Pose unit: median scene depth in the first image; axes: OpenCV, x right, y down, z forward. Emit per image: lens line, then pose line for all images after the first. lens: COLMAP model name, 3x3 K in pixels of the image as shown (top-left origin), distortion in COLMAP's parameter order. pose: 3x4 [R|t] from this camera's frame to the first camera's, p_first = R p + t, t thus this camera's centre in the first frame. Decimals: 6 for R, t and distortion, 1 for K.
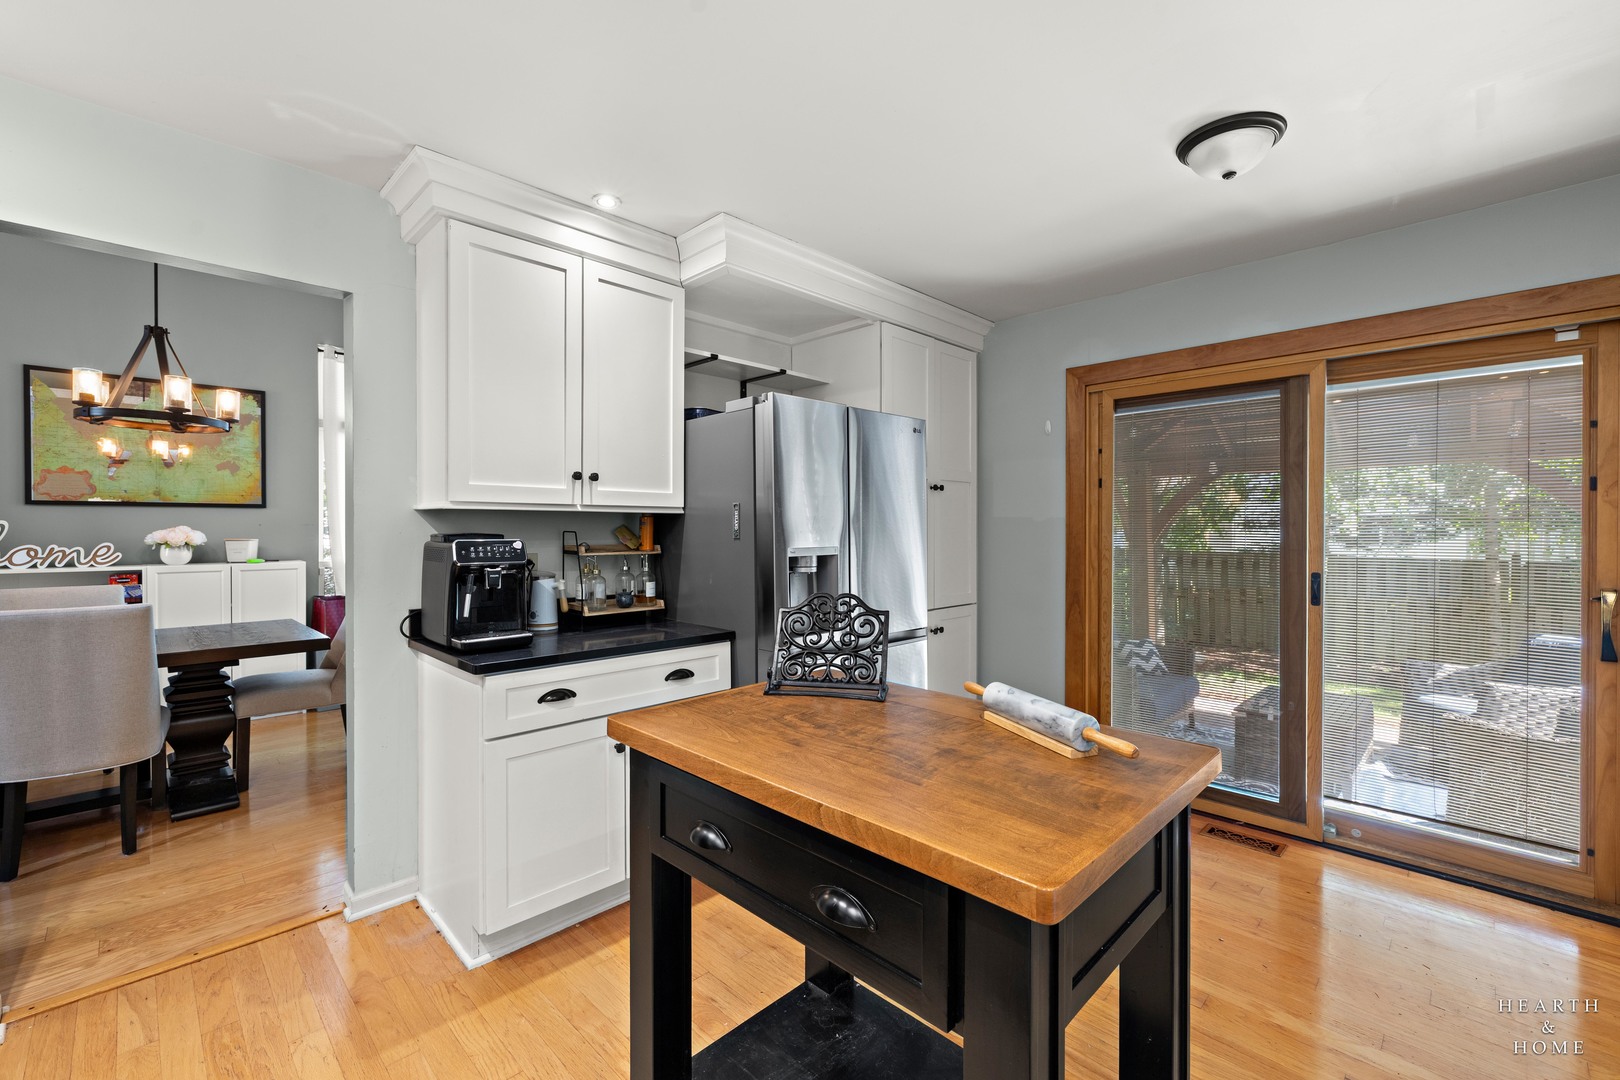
lens RADIAL K [[677.6, 0, 791.6], [0, 677.6, 533.0], [0, 0, 1]] dist [-0.002491, -0.000079]
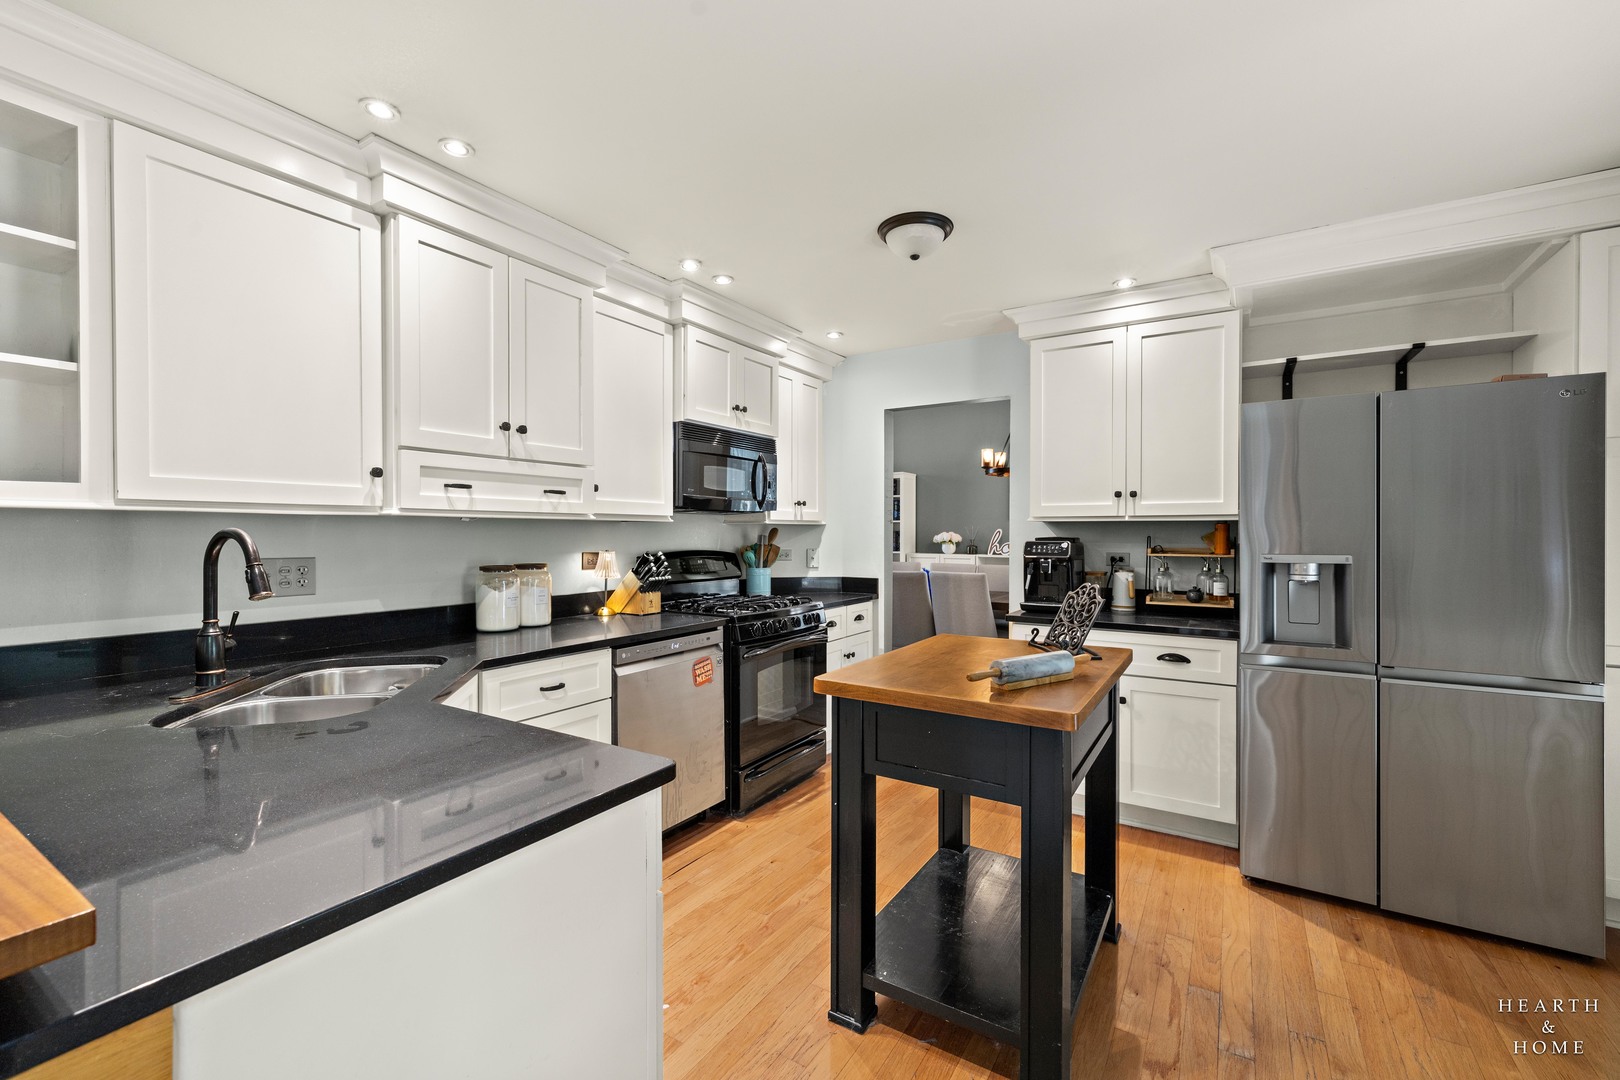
lens RADIAL K [[672.6, 0, 810.0], [0, 672.6, 540.0], [0, 0, 1]] dist [0.000867, 0.000271]
pose [[0.228095, 0.010745, -0.973580, 0.717368], [-0.007596, 0.999928, 0.009256, -0.002277], [0.973609, 0.005284, 0.228160, 0.099580]]
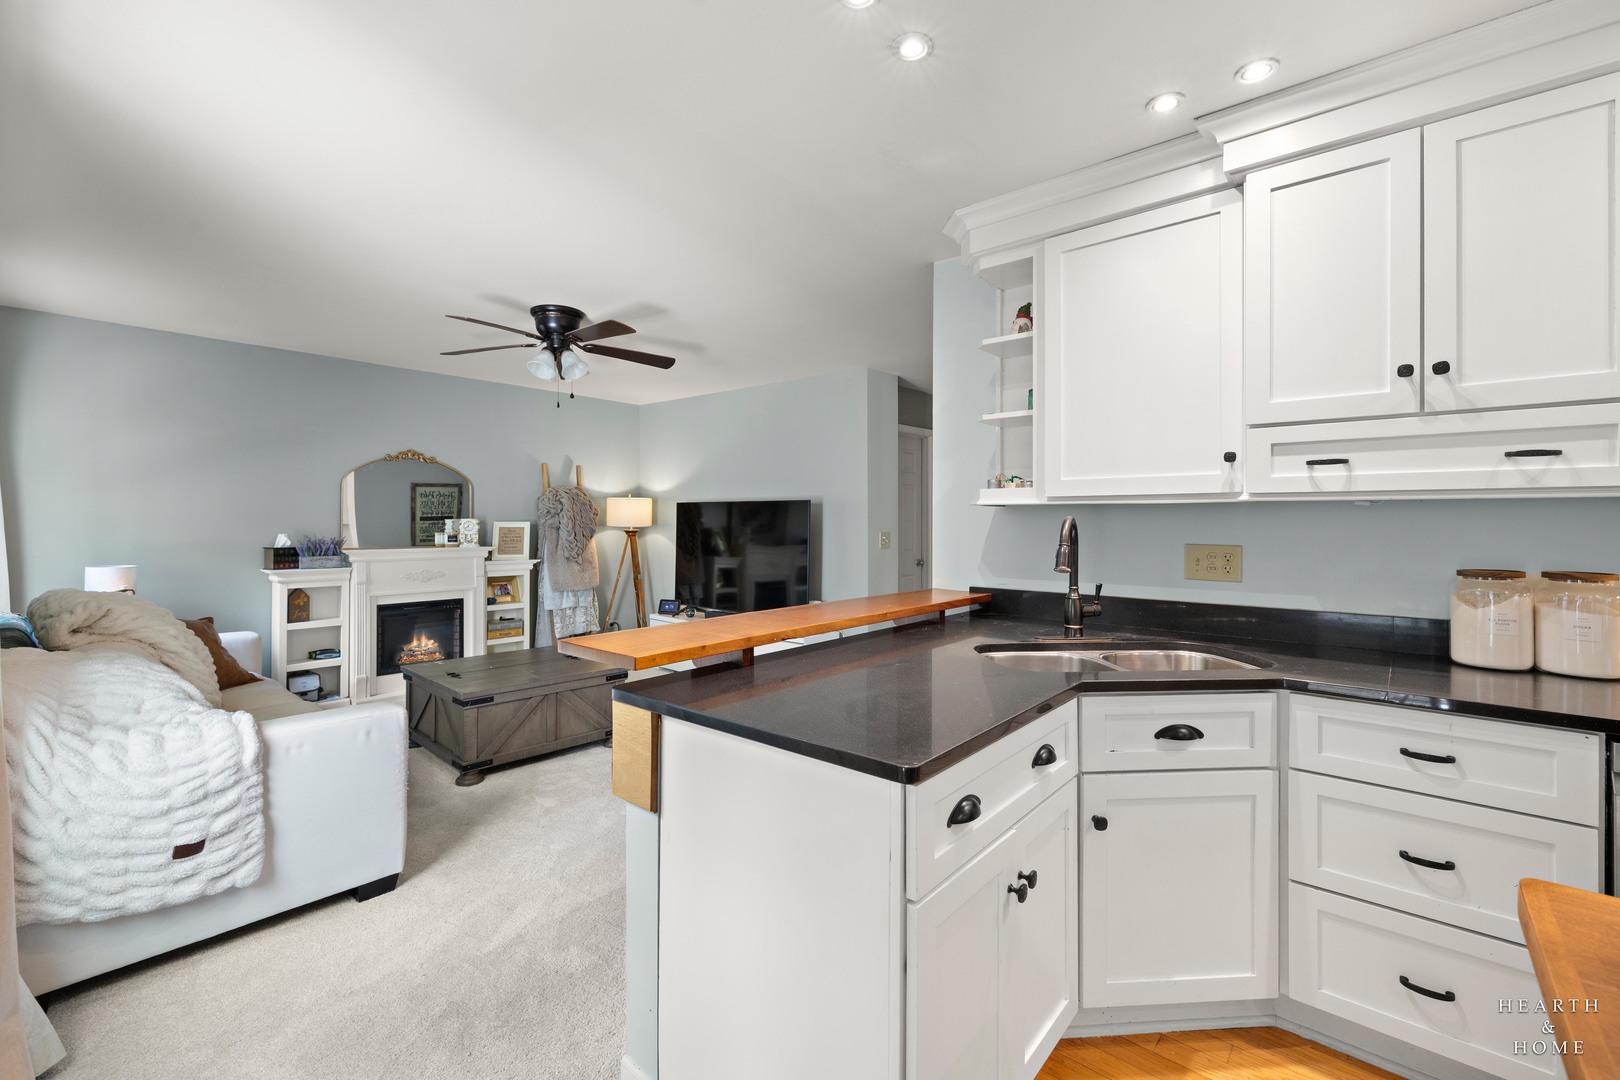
lens RADIAL K [[685.4, 0, 798.1], [0, 685.4, 520.3], [0, 0, 1]] dist [-0.000734, 0.000251]
pose [[-0.997249, -0.004576, -0.073982, 0.393569], [-0.004892, 0.999980, 0.004084, -0.000503], [0.073961, 0.004435, -0.997251, 0.487090]]
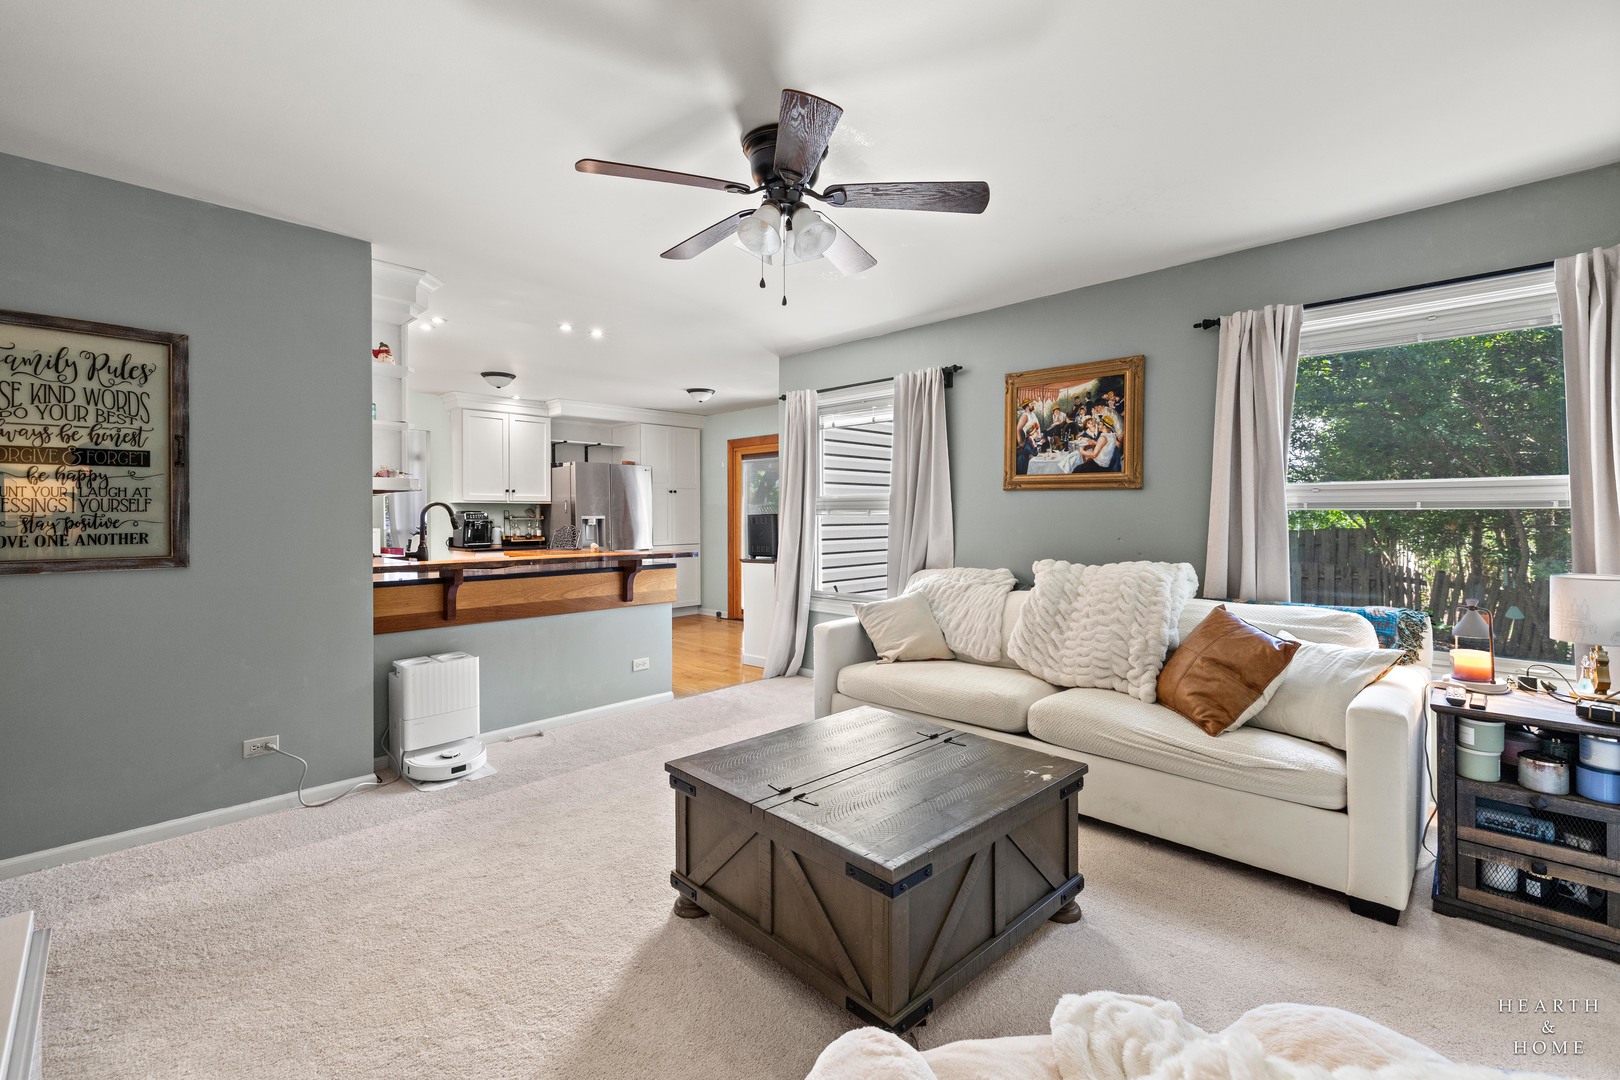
lens RADIAL K [[705.0, 0, 791.4], [0, 705.0, 517.7], [0, 0, 1]] dist [0.014803, 0.000049]
pose [[0.999996, -0.002885, 0.000285, 0.765484], [0.002886, 0.999987, -0.004321, 0.039717], [-0.000272, 0.004322, 0.999991, -1.720643]]
